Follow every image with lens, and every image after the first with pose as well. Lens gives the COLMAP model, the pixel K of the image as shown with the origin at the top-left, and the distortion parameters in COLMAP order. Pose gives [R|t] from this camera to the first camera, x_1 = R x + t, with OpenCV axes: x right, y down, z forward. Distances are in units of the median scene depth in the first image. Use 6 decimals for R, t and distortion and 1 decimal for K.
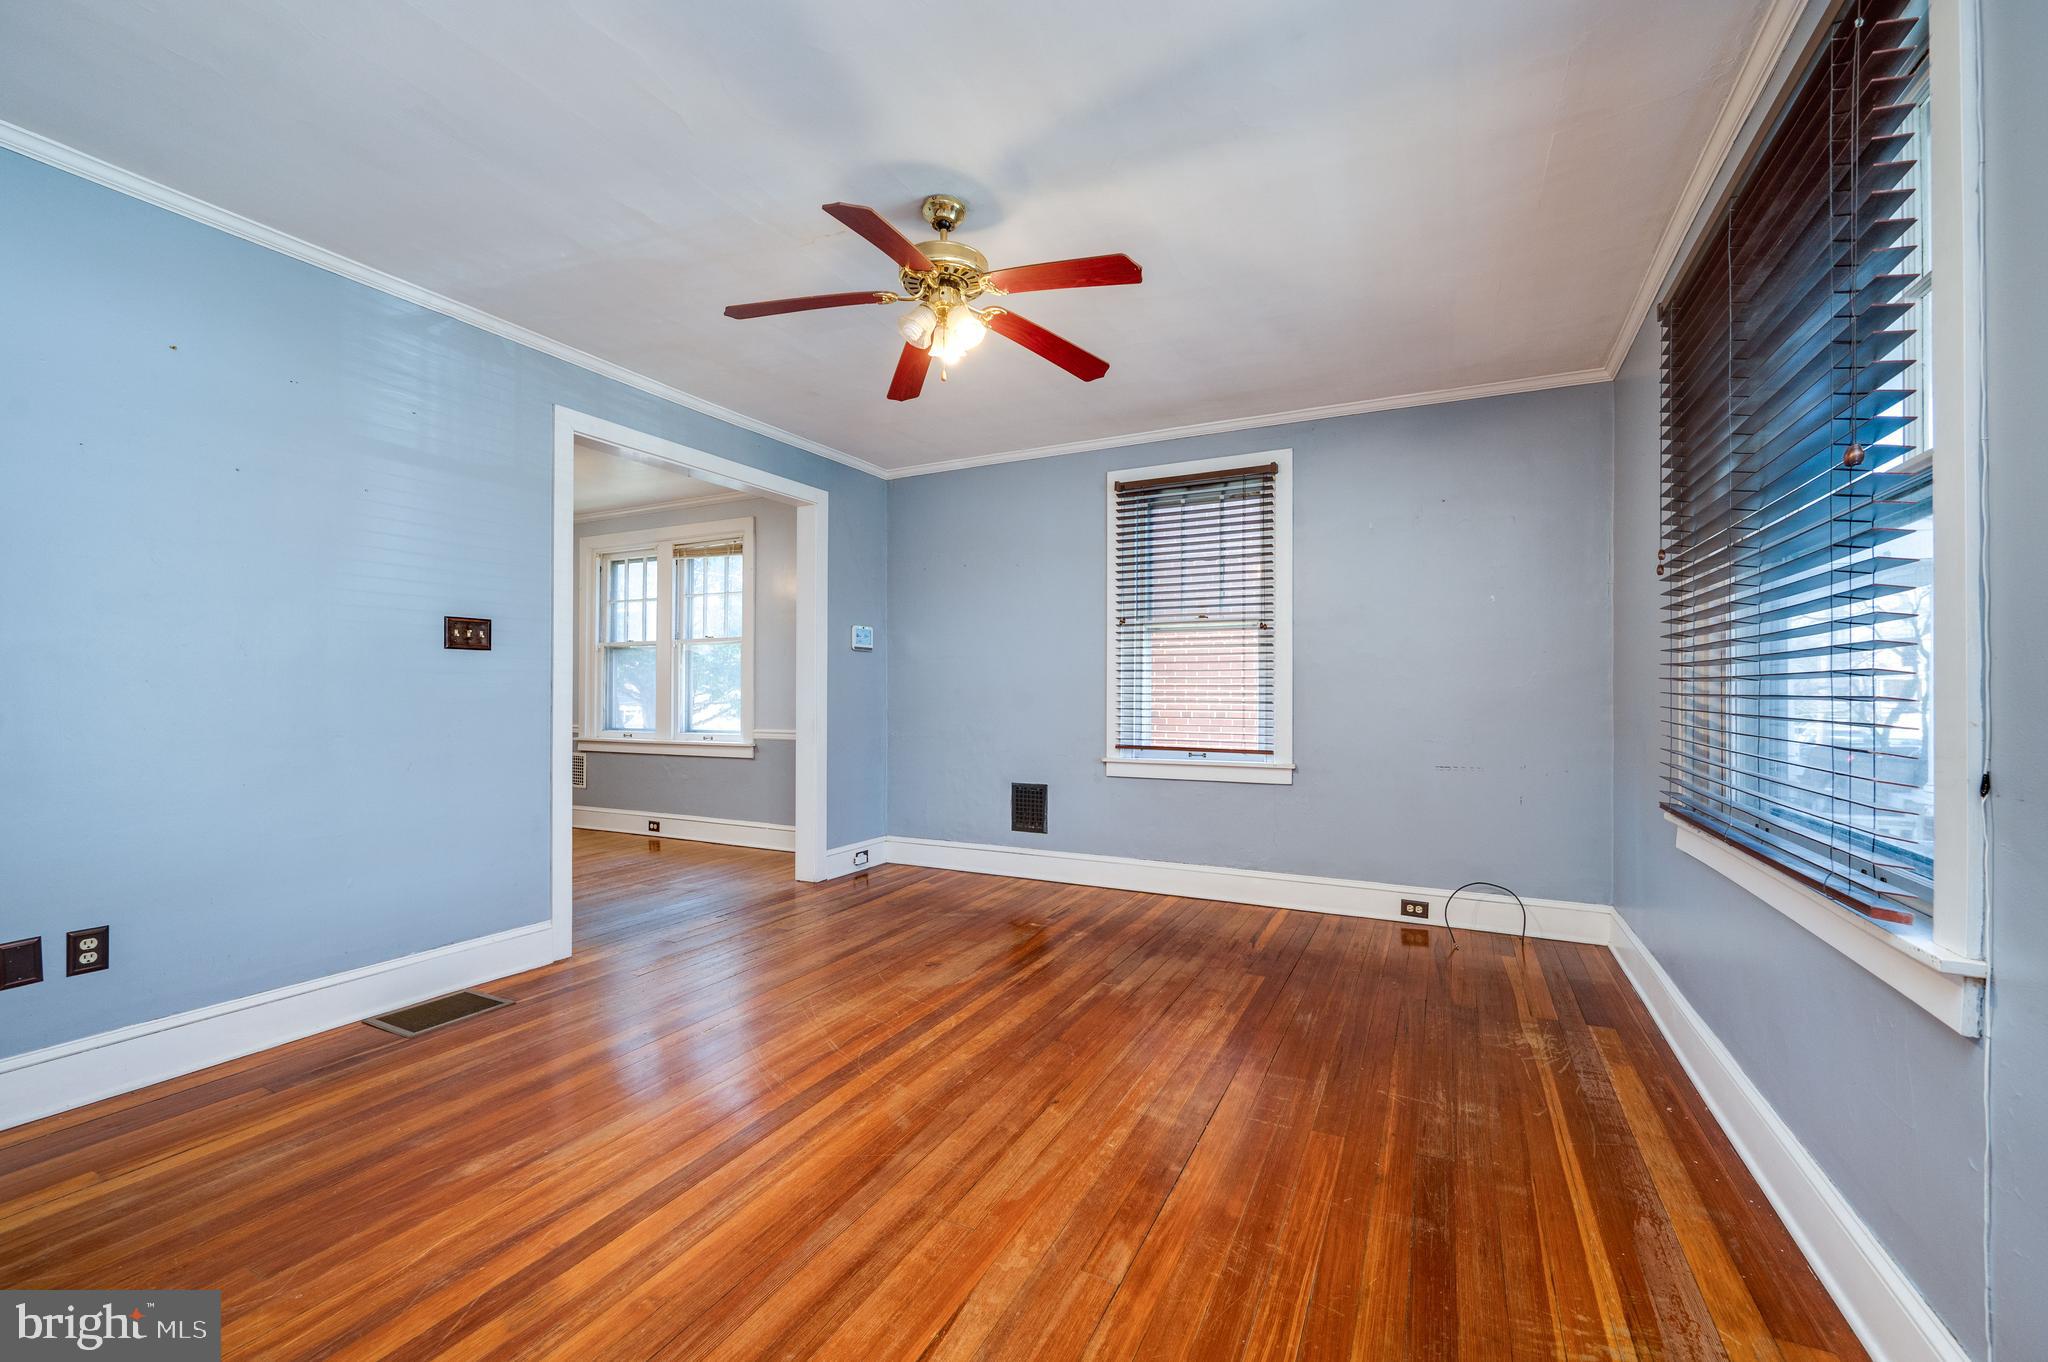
lens RADIAL K [[845.6, 0, 1022.8], [0, 845.6, 680.6], [0, 0, 1]] dist [-0.000080, -0.001089]
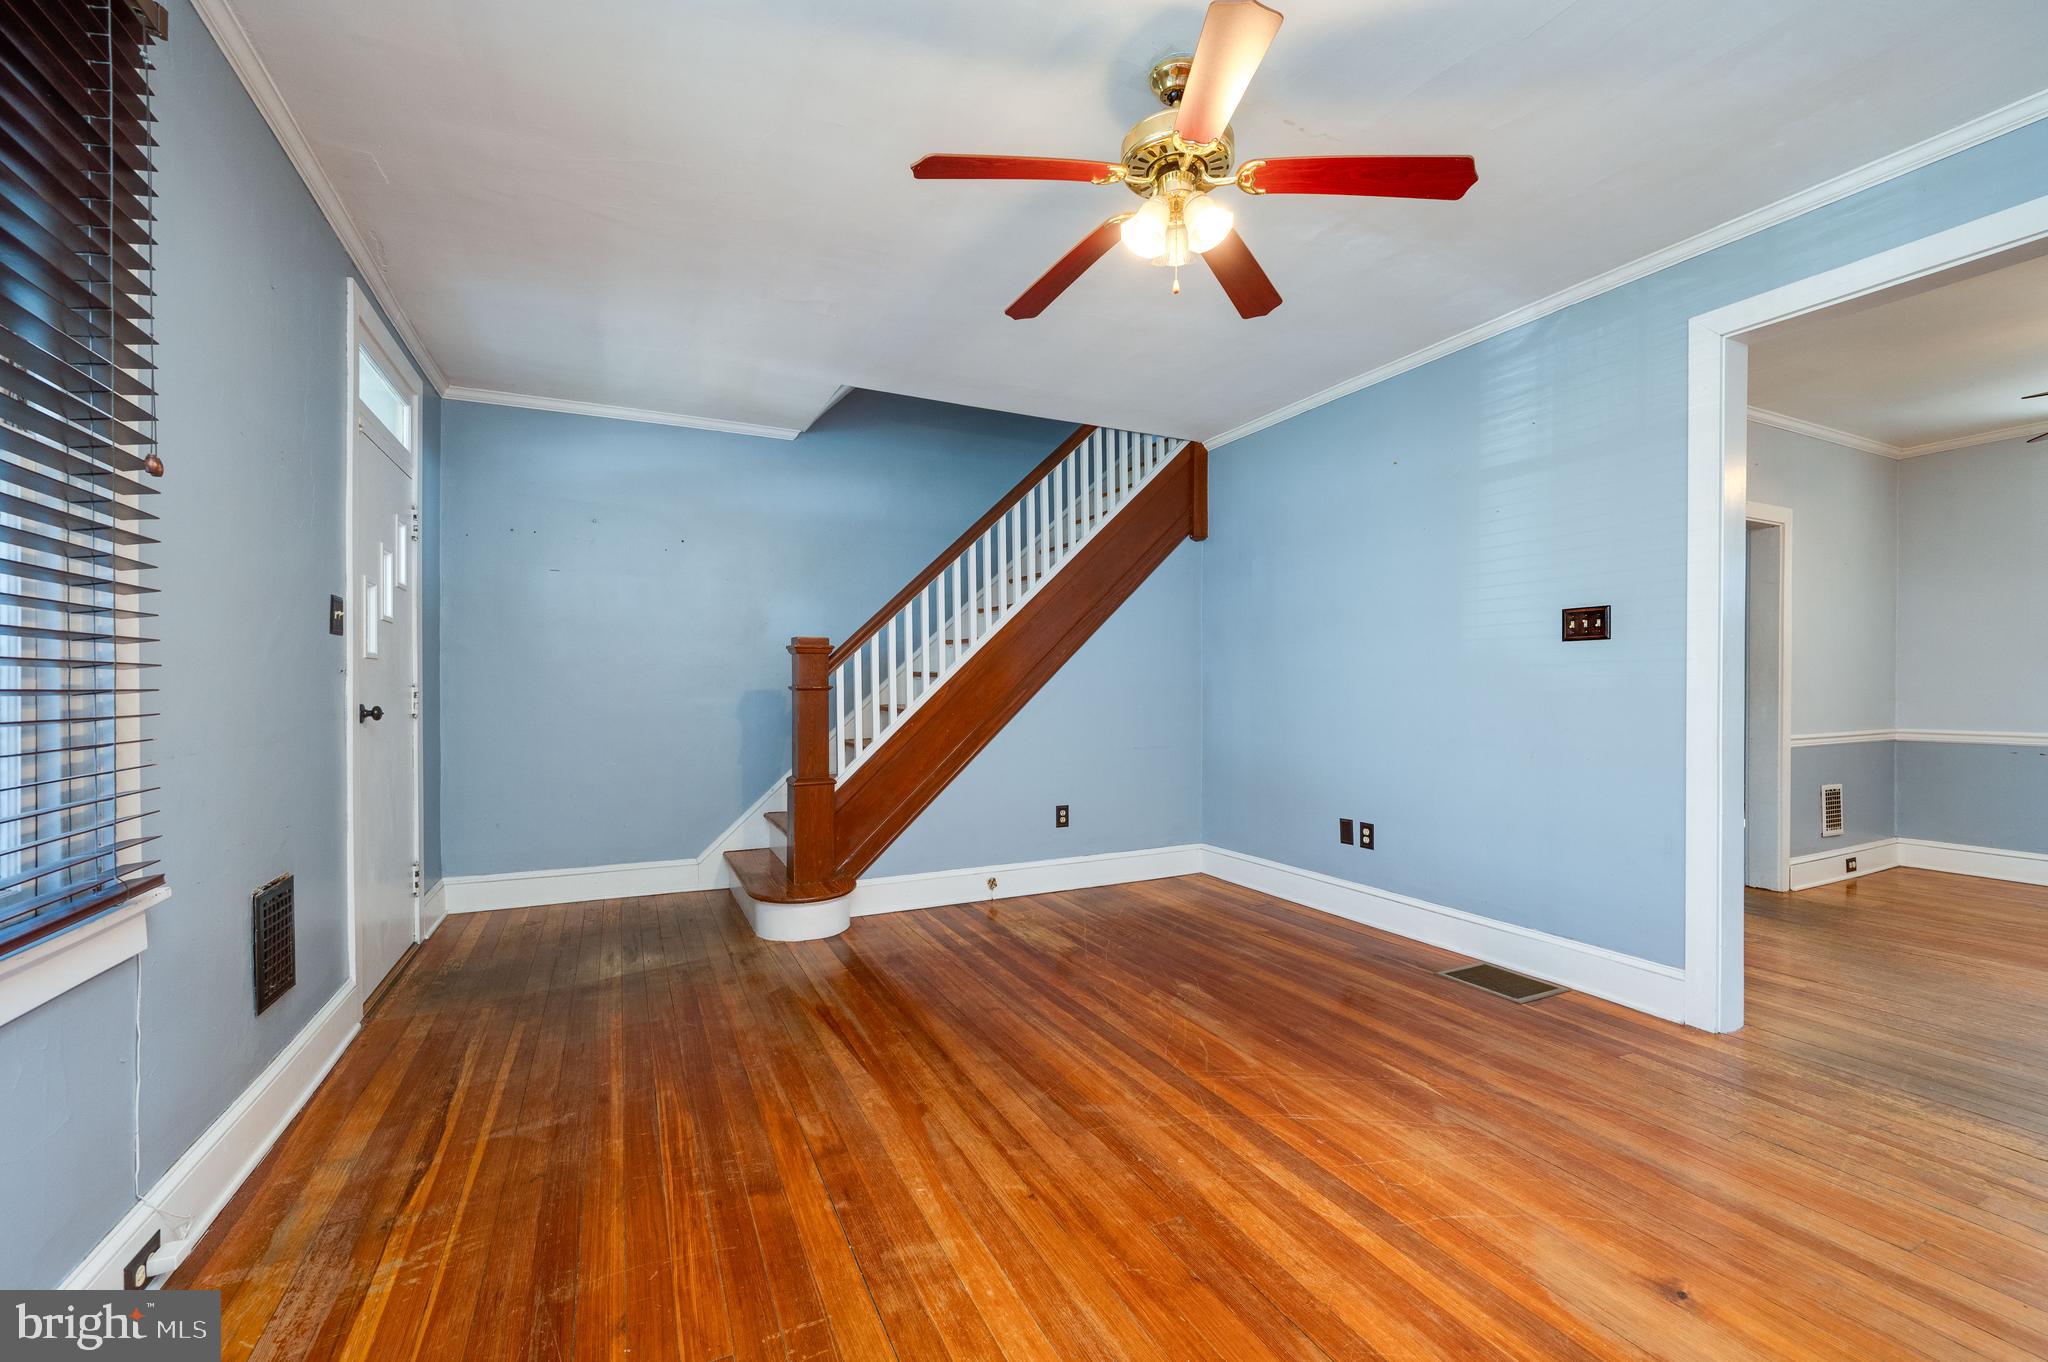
lens RADIAL K [[845.6, 0, 1037.6], [0, 845.6, 694.8], [0, 0, 1]] dist [-0.000080, -0.001089]
pose [[-0.603021, 0.010676, -0.797654, 0.524646], [0.015347, 0.999881, 0.001780, 0.013164], [0.797577, -0.011168, -0.603113, 1.162270]]
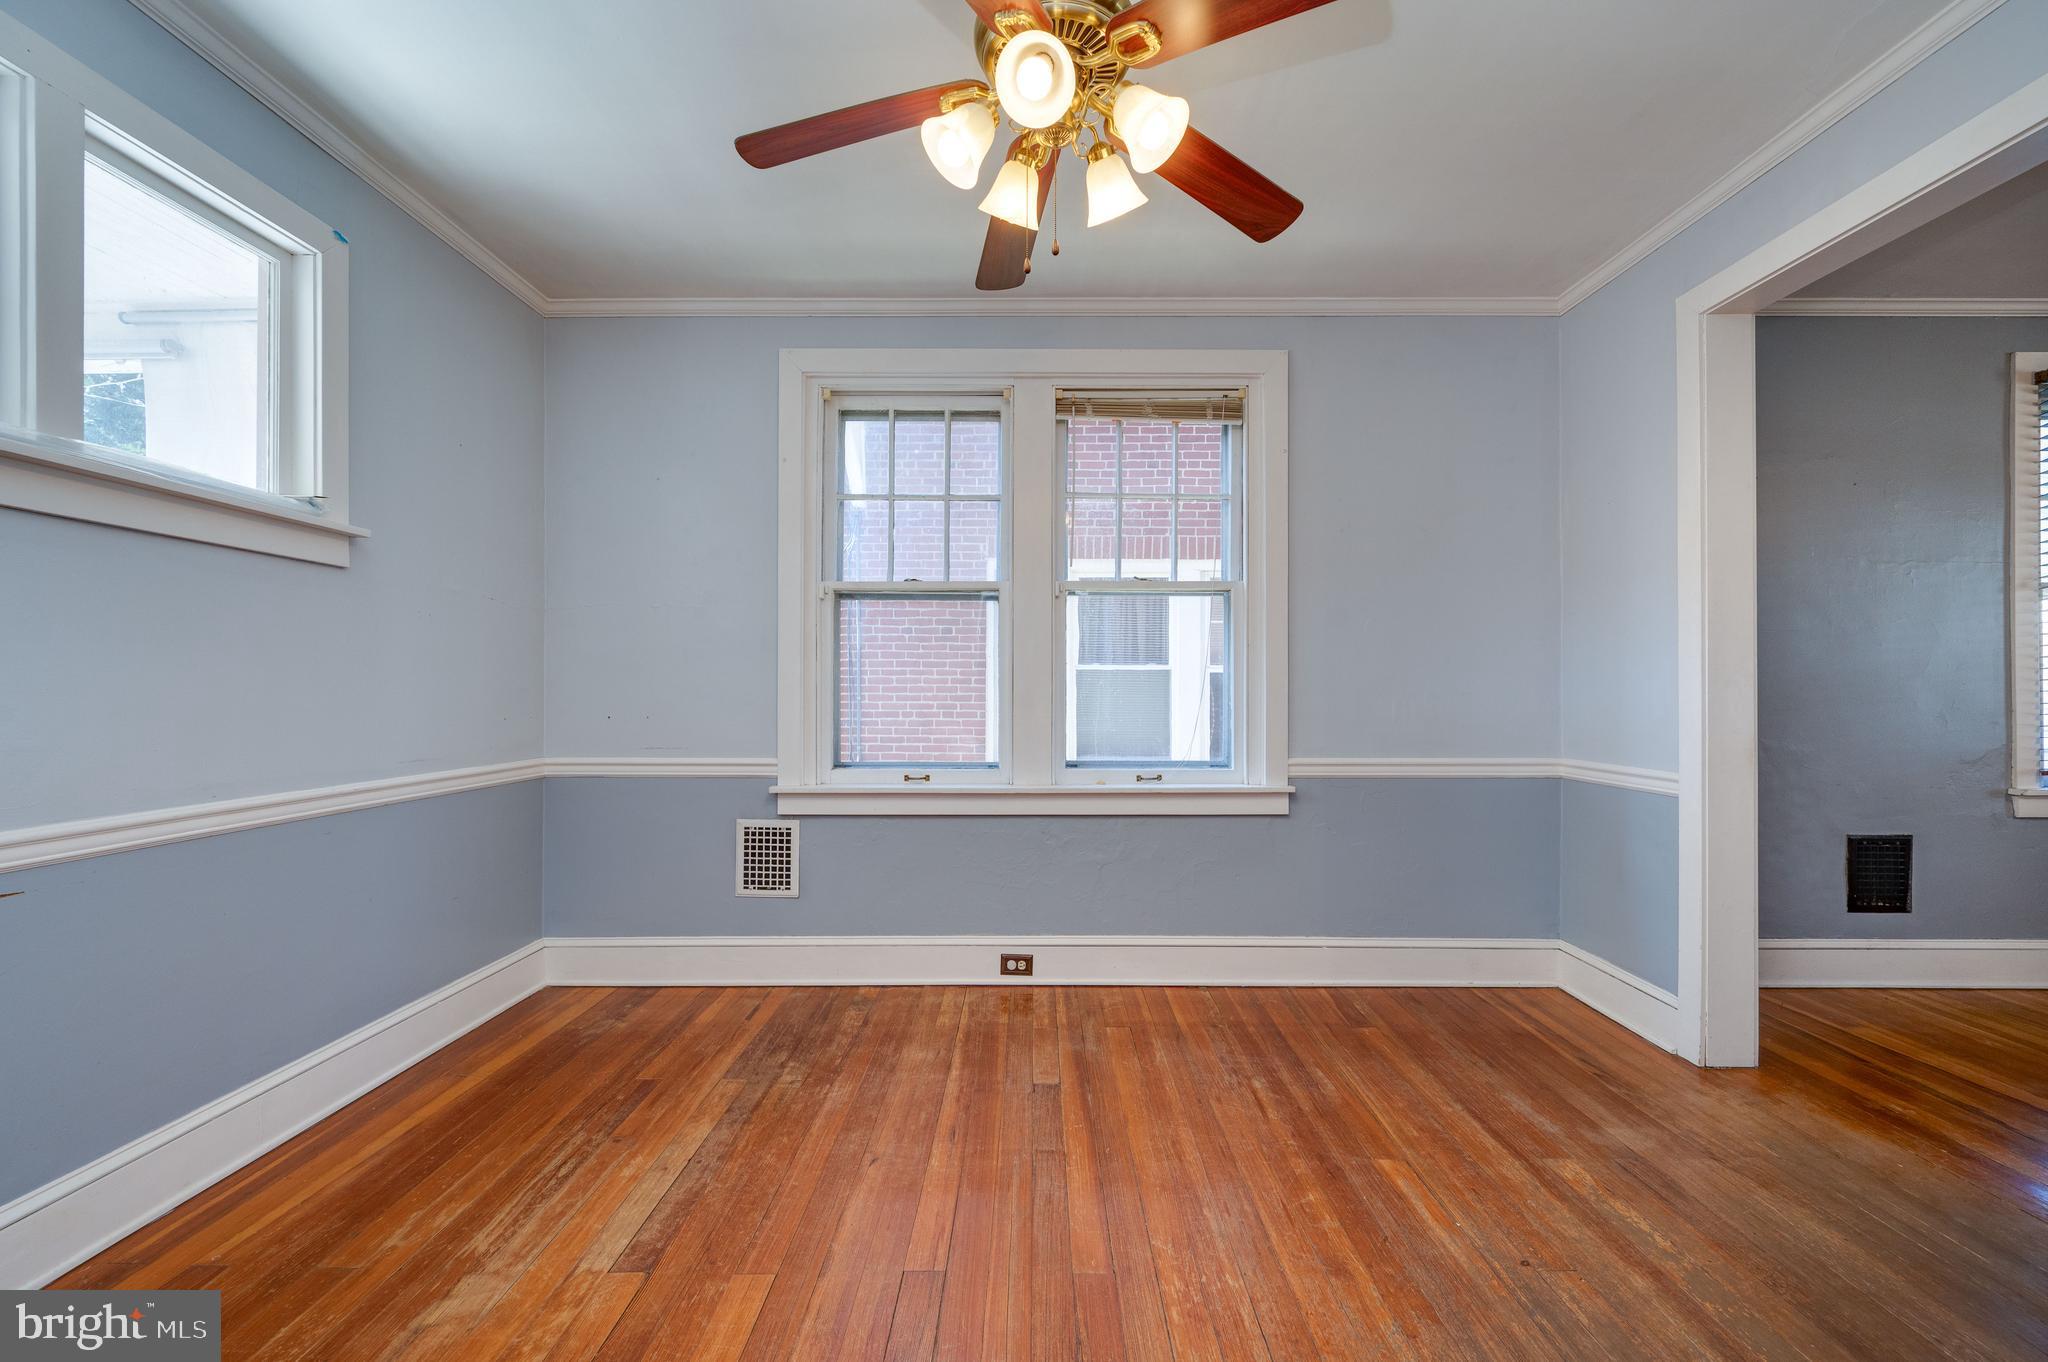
lens RADIAL K [[845.6, 0, 1022.8], [0, 845.6, 686.4], [0, 0, 1]] dist [-0.000080, -0.001089]
pose [[0.897192, 0.001697, 0.441637, -1.393242], [-0.005118, 0.999965, 0.006556, 0.020890], [-0.441610, -0.008142, 0.897170, 1.217981]]
